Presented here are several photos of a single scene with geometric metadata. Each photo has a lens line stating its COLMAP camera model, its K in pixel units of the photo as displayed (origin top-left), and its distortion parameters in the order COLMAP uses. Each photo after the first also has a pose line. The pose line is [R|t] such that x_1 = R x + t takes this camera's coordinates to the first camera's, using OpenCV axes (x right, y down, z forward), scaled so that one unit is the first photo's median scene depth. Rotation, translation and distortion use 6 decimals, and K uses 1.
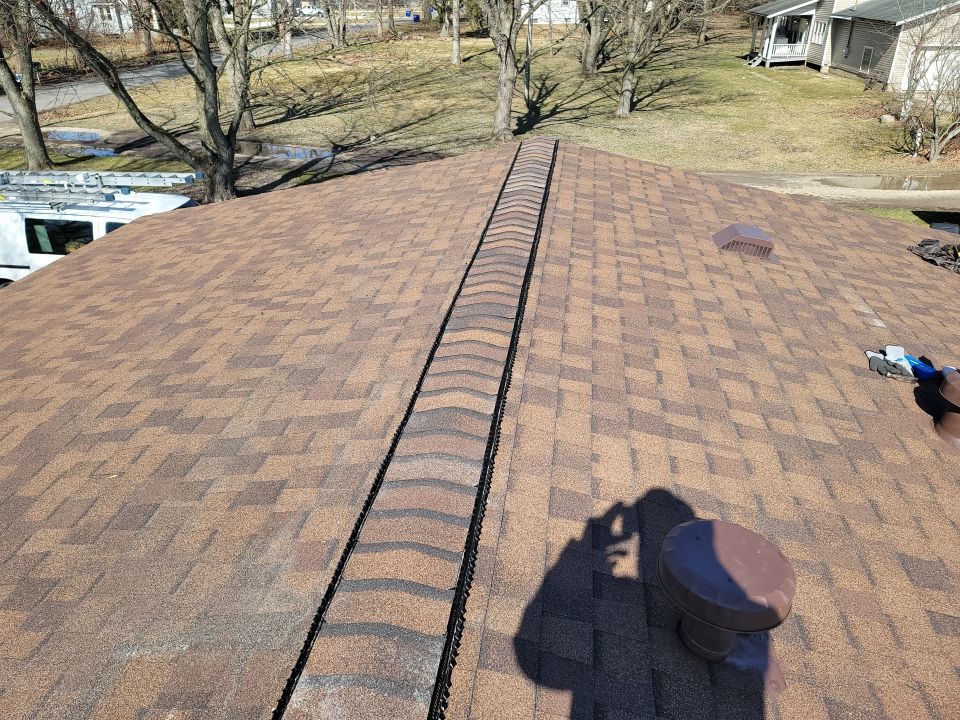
lens RADIAL K [[712.7, 0, 479.3], [0, 712.7, 355.1], [0, 0, 1]] dist [0.094595, -0.083729]
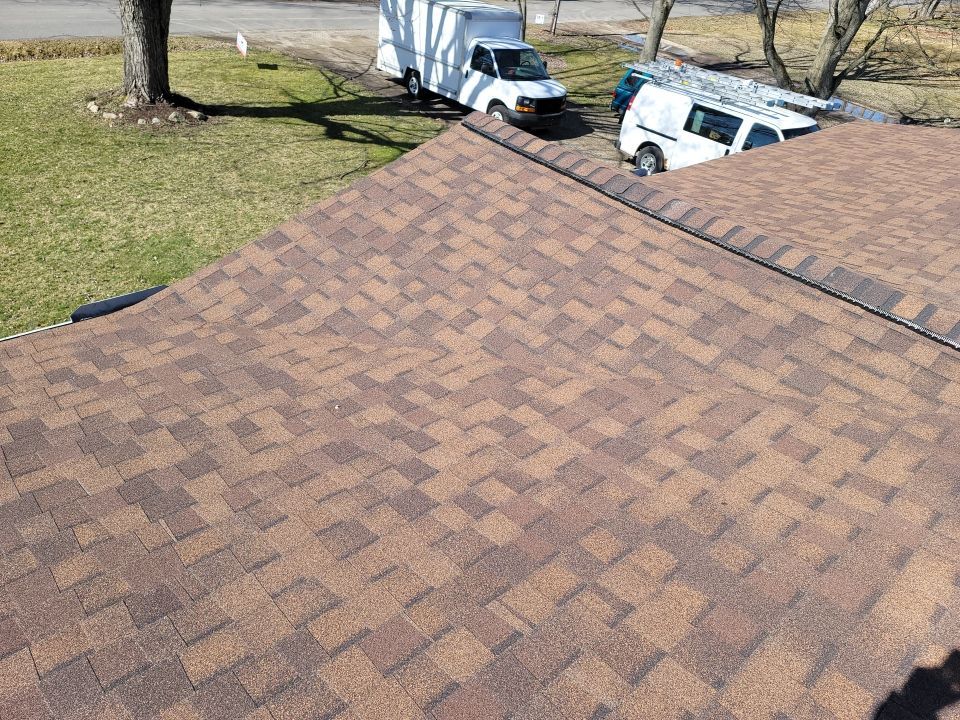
lens RADIAL K [[715.2, 0, 457.8], [0, 715.2, 363.8], [0, 0, 1]] dist [0.085865, -0.069612]
pose [[0.771548, 0.443709, -0.455890, -0.053759], [-0.407850, 0.894967, 0.180809, 0.064817], [0.488233, 0.046432, 0.871477, -0.125782]]
